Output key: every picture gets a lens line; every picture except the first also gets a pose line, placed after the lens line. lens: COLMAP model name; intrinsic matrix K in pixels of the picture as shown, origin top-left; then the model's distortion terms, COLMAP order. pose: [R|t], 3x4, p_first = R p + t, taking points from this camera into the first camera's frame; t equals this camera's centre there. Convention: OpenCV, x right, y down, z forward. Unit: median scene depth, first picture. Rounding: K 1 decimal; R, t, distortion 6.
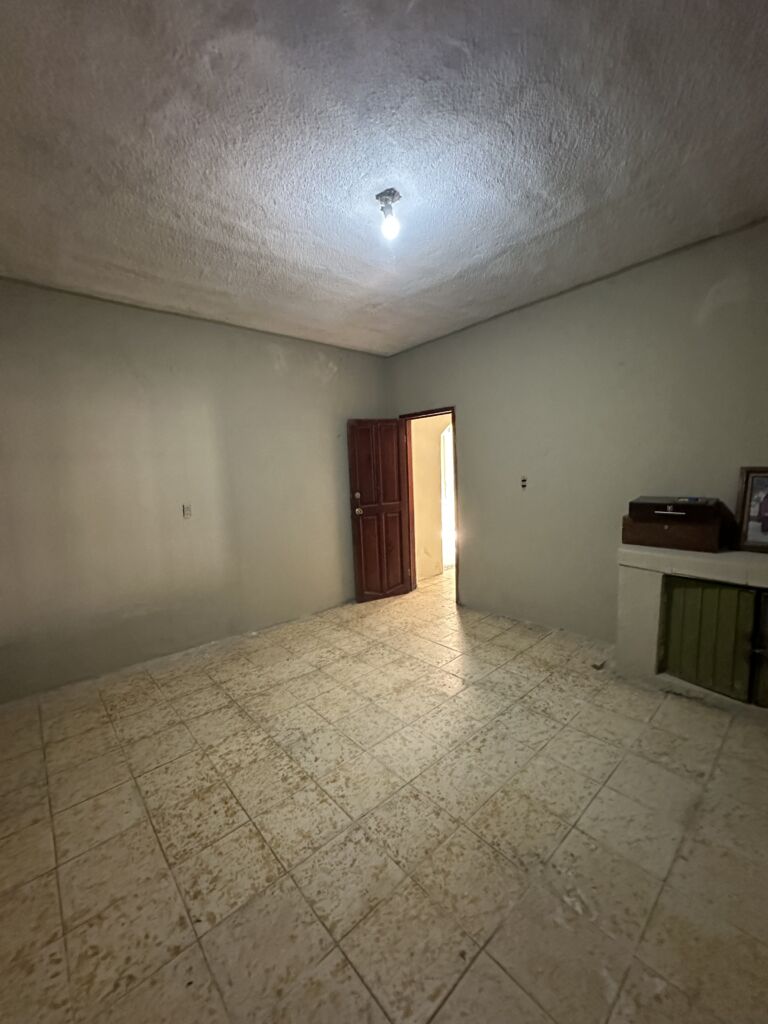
lens RADIAL K [[408.8, 0, 385.9], [0, 408.8, 513.4], [0, 0, 1]] dist [-0.002824, 0.001611]
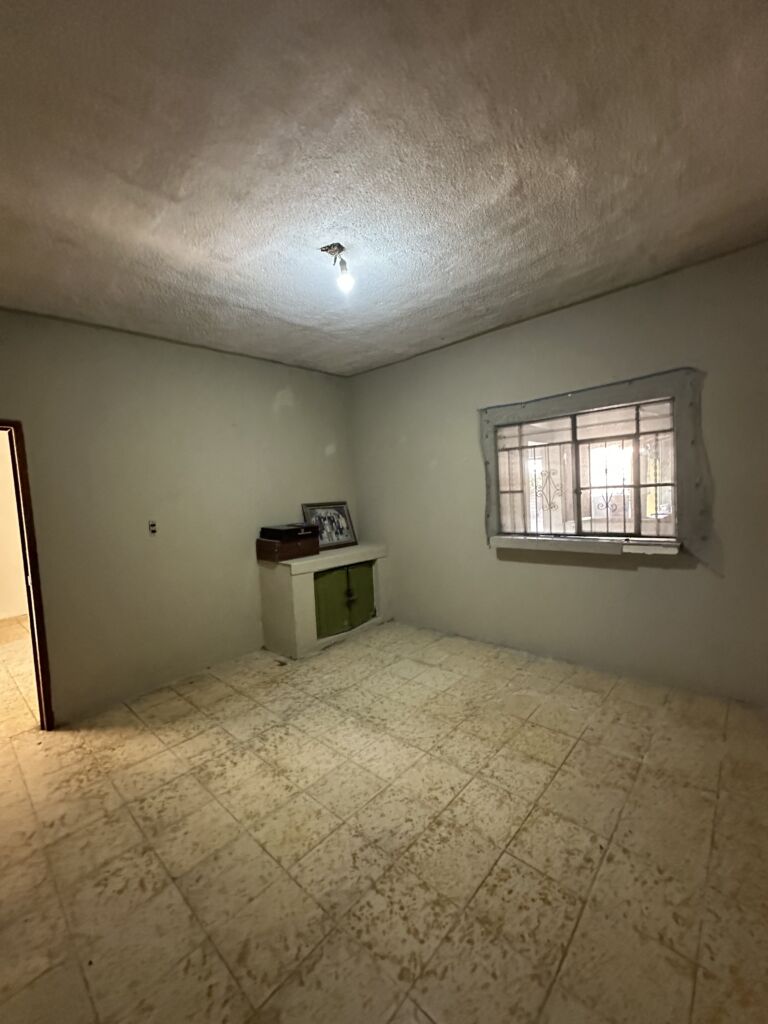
lens RADIAL K [[408.8, 0, 385.6], [0, 408.8, 513.6], [0, 0, 1]] dist [-0.002824, 0.001611]
pose [[-0.093895, -0.017121, 0.995435, -1.069375], [0.164210, 0.985892, 0.032446, -0.092171], [-0.981946, 0.166507, -0.089759, 1.053817]]
